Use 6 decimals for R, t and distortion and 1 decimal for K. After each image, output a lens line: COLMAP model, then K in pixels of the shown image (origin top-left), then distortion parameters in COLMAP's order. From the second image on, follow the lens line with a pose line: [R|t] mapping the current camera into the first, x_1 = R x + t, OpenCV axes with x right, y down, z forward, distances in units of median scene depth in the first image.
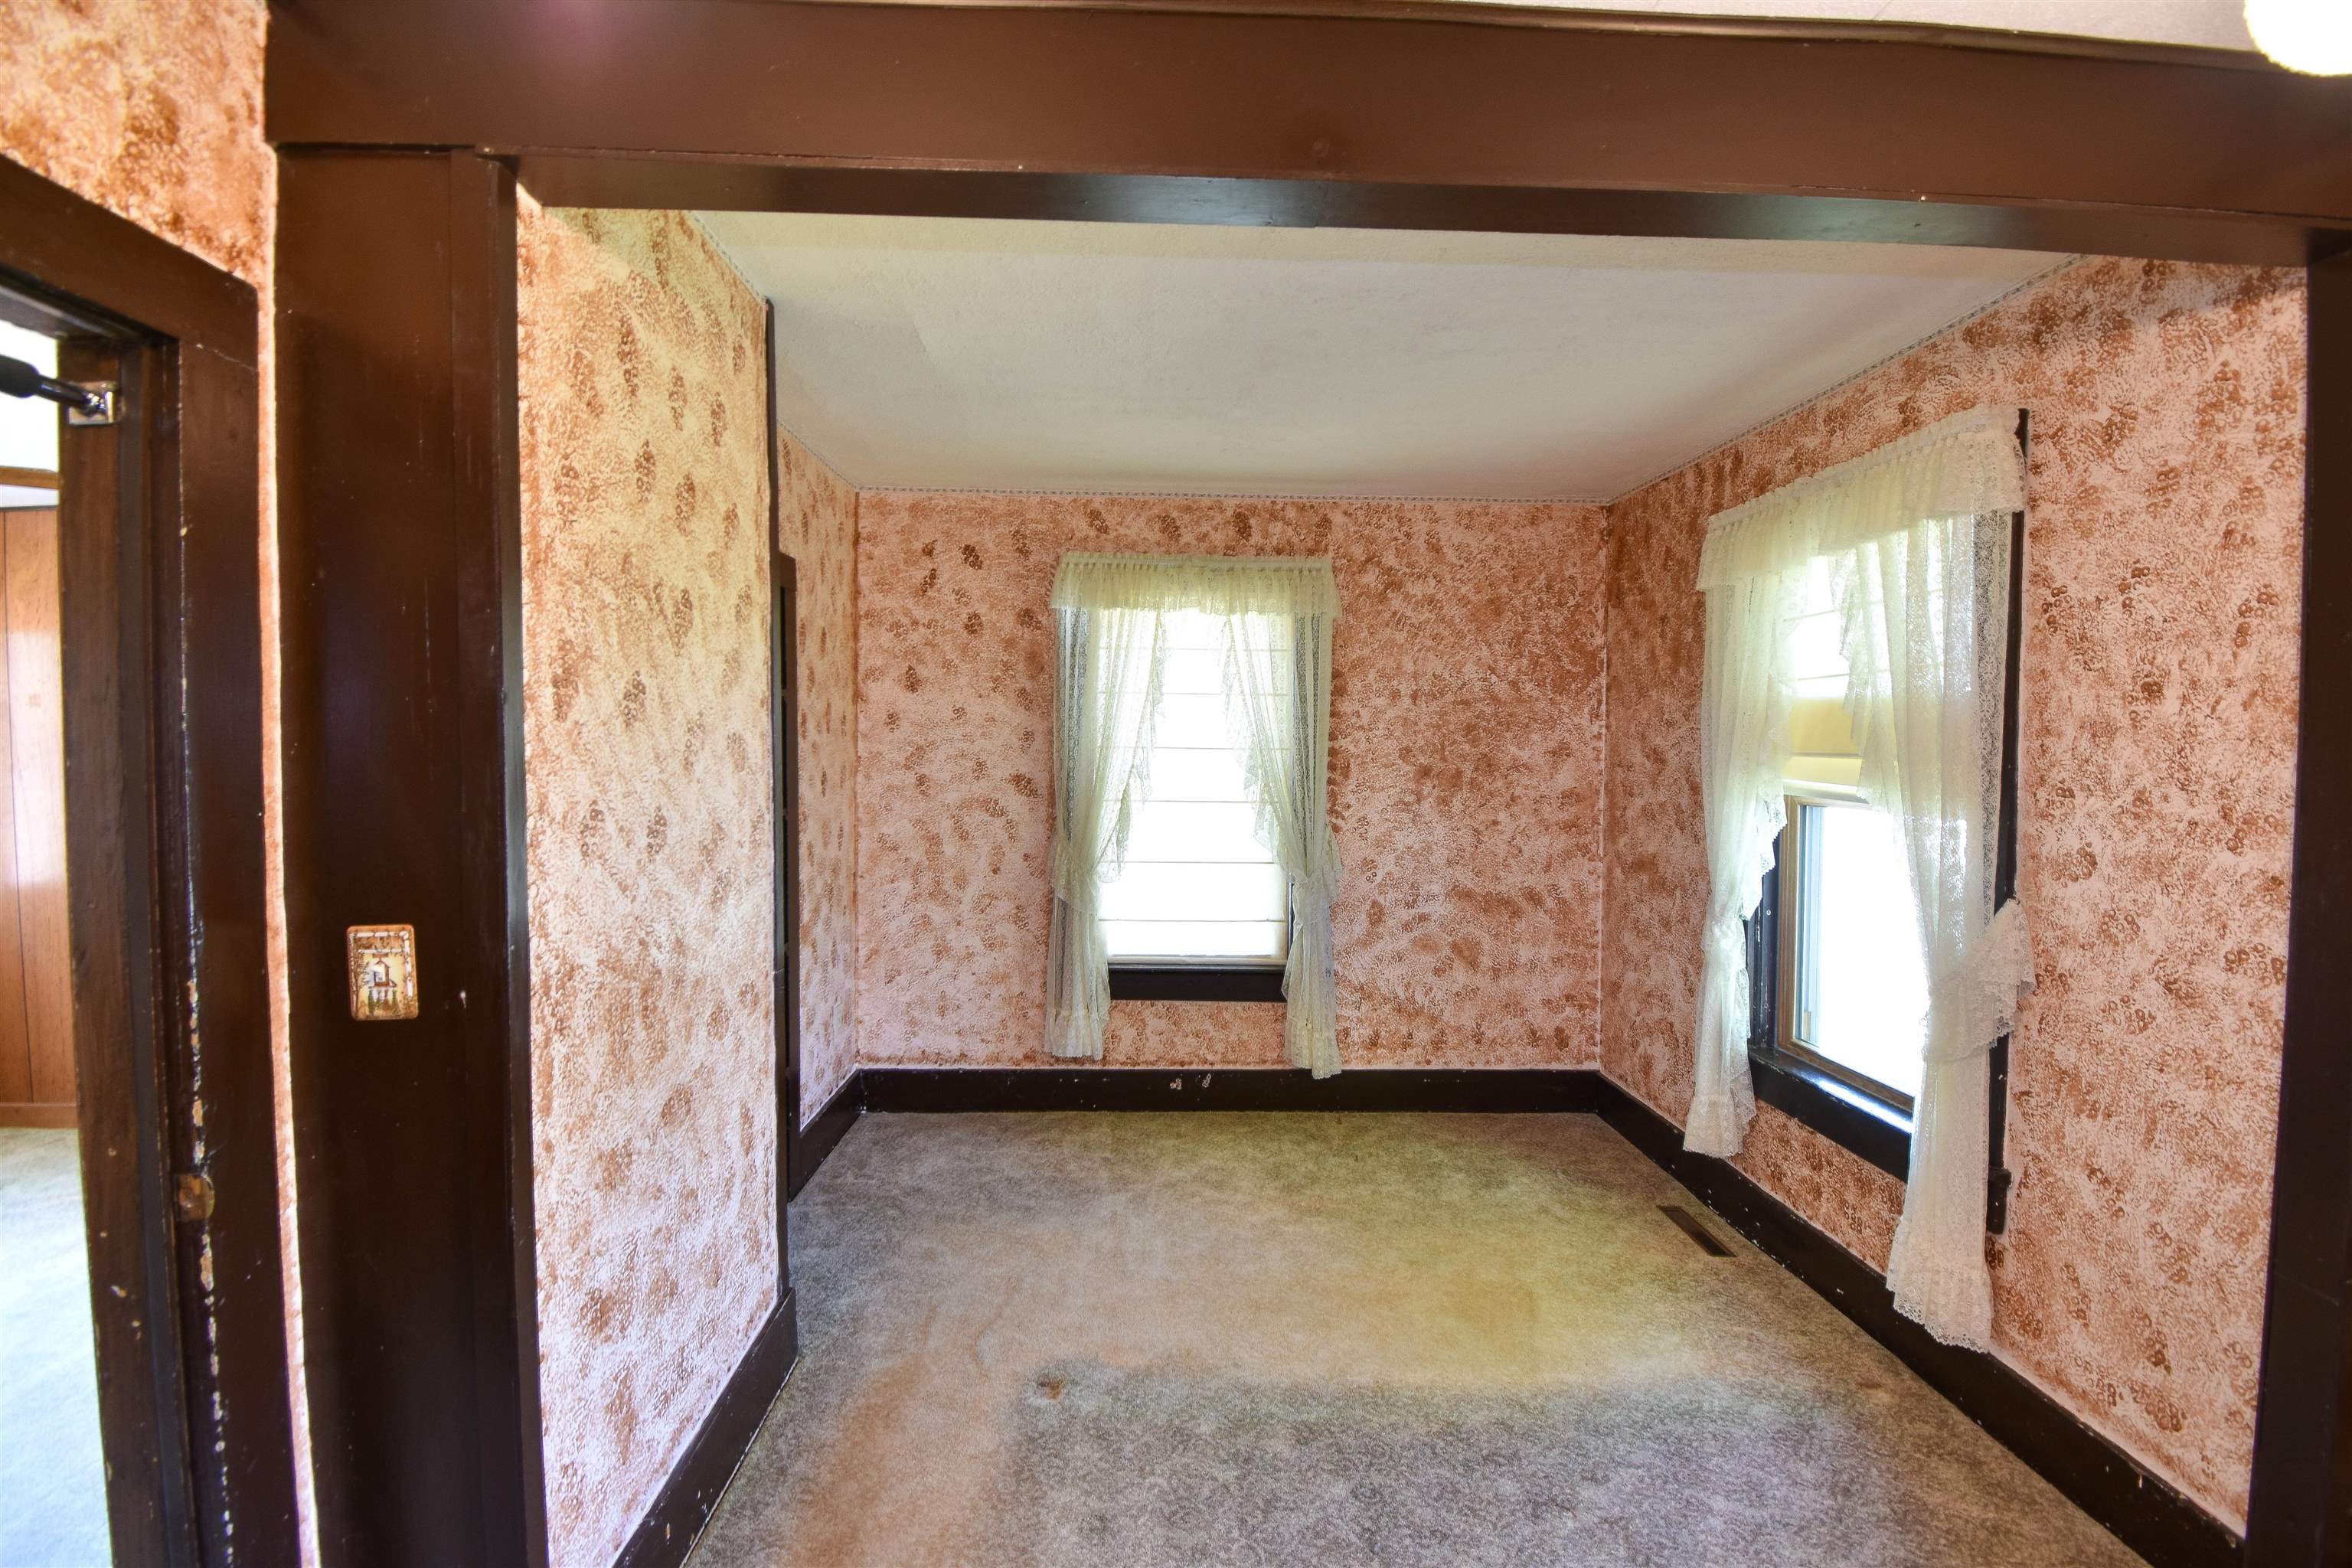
lens RADIAL K [[1036.7, 0, 1182.0], [0, 1036.7, 782.2], [0, 0, 1]] dist [0.022508, -0.026570]
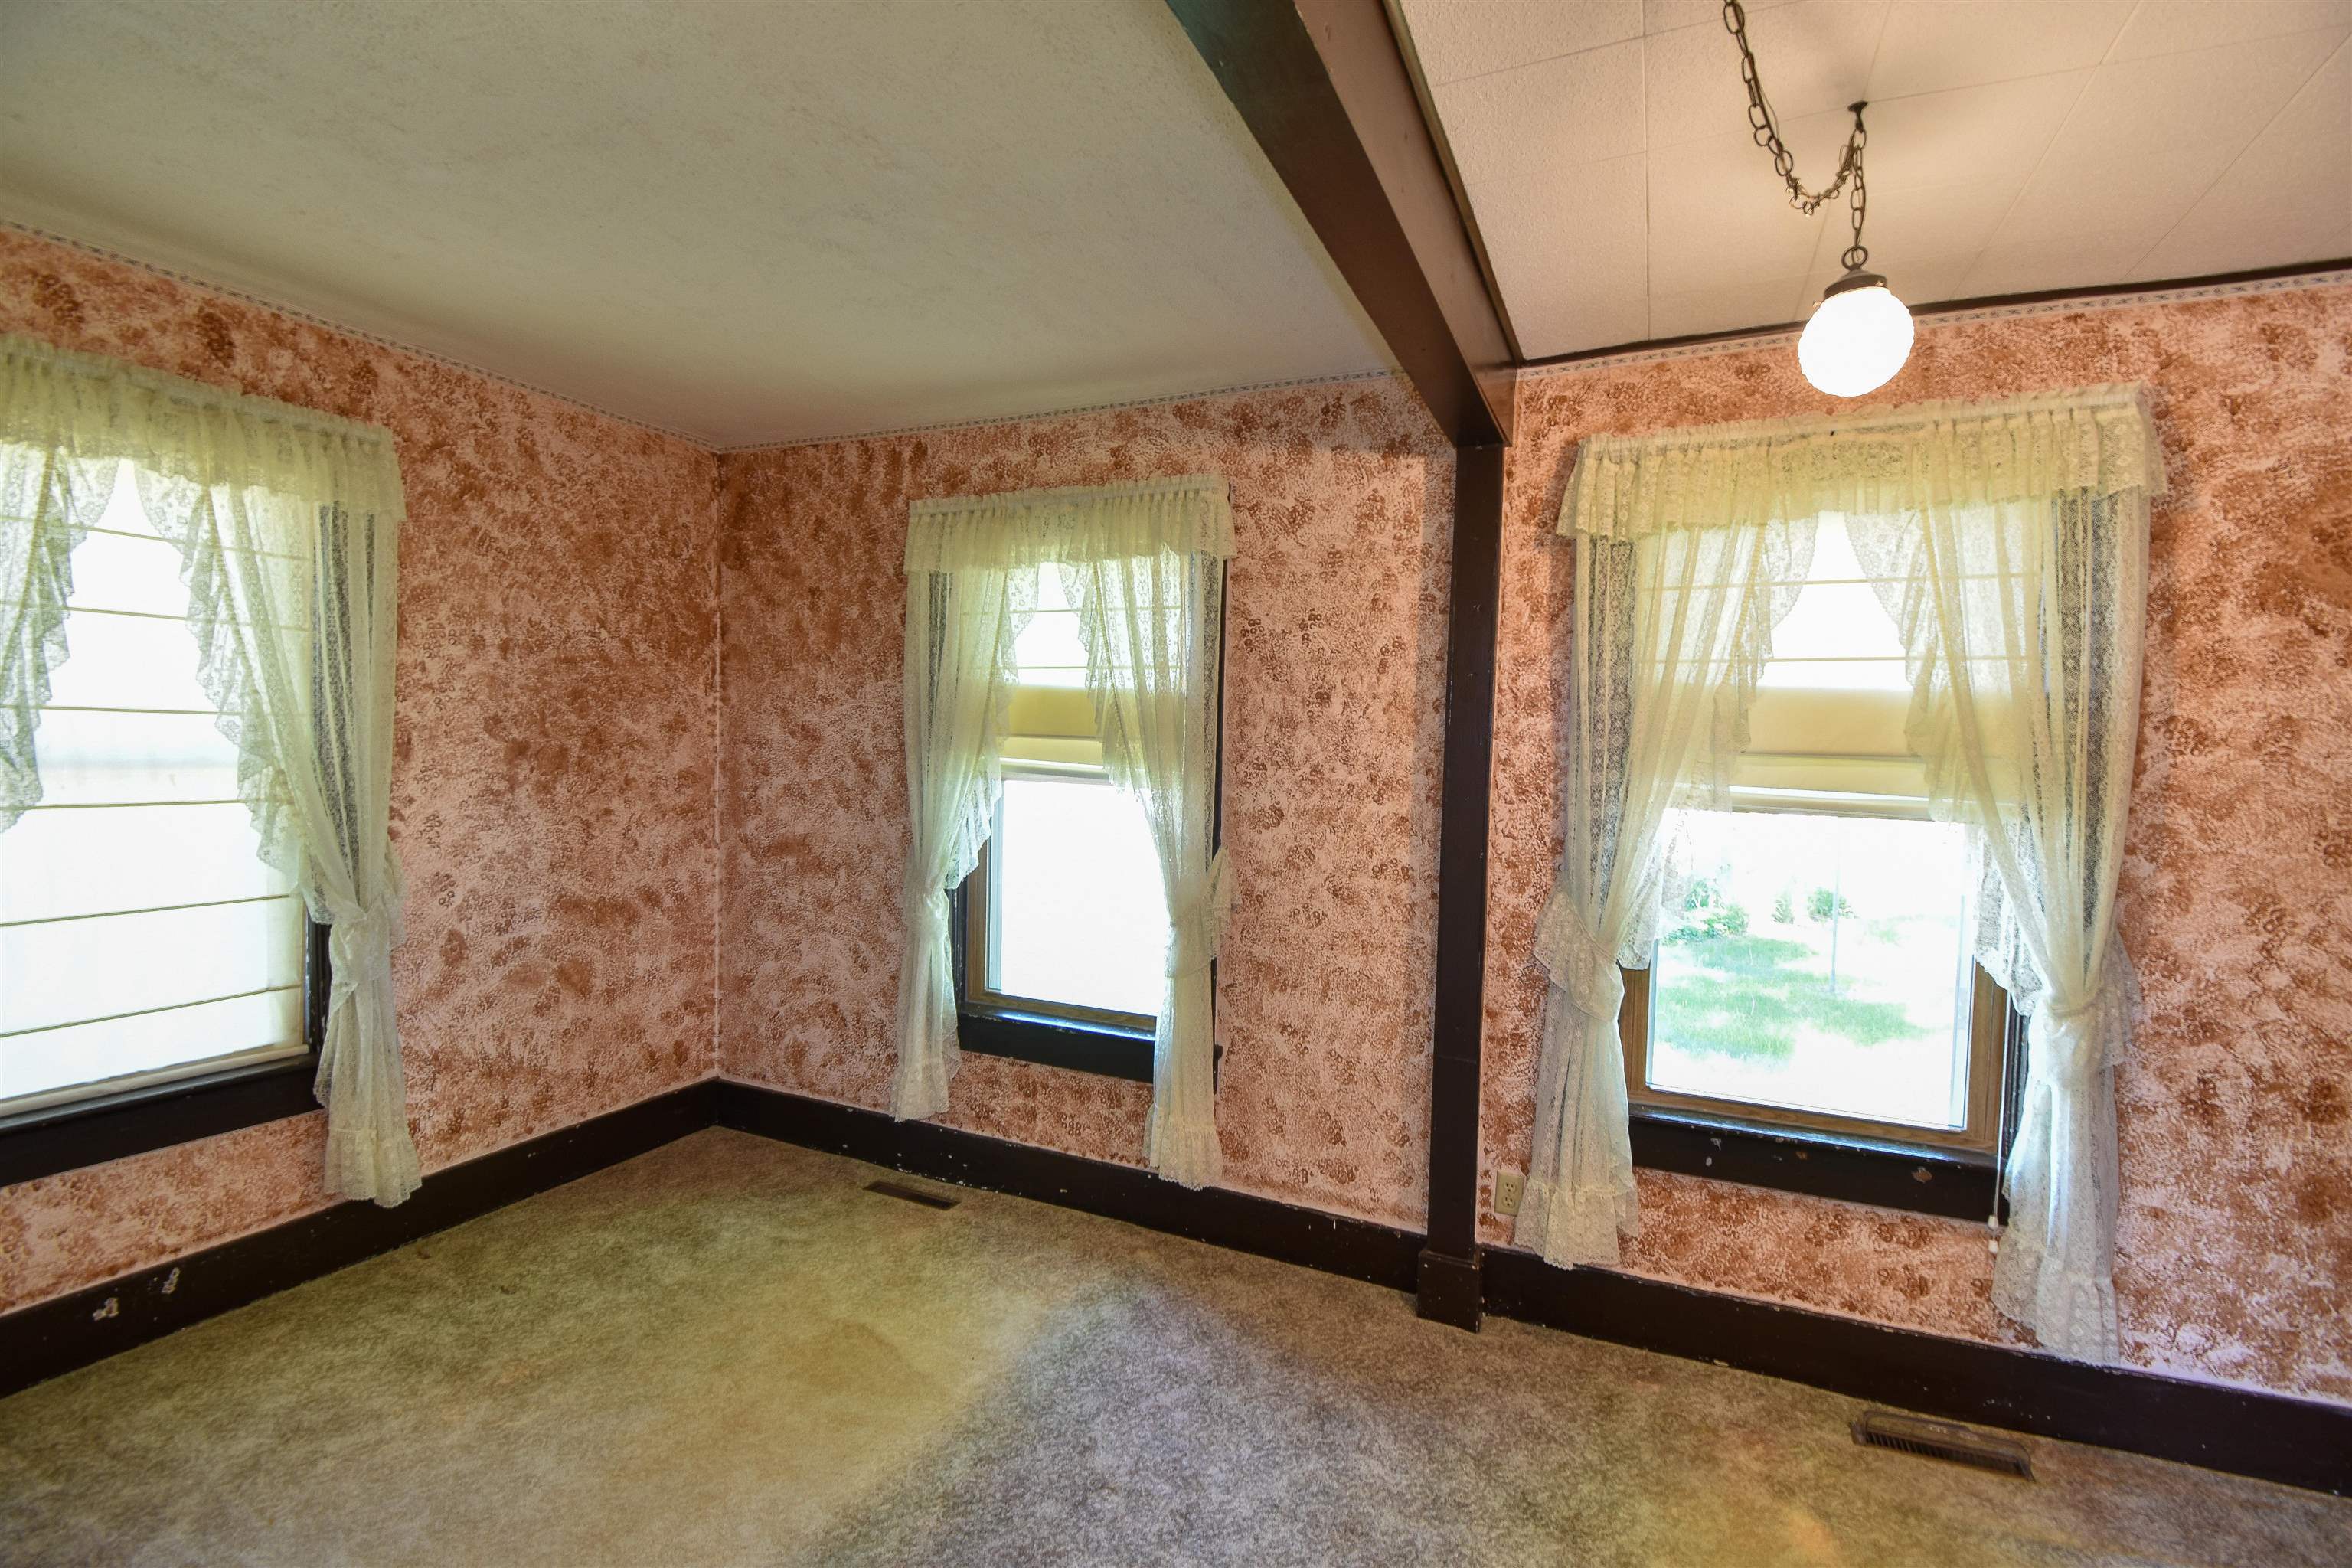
lens RADIAL K [[1036.7, 0, 1182.0], [0, 1036.7, 782.2], [0, 0, 1]] dist [0.022508, -0.026570]
pose [[0.442646, -0.032372, 0.896112, -0.270209], [0.006836, 0.999441, 0.032727, -0.009225], [-0.896670, -0.008361, 0.442620, 0.278483]]
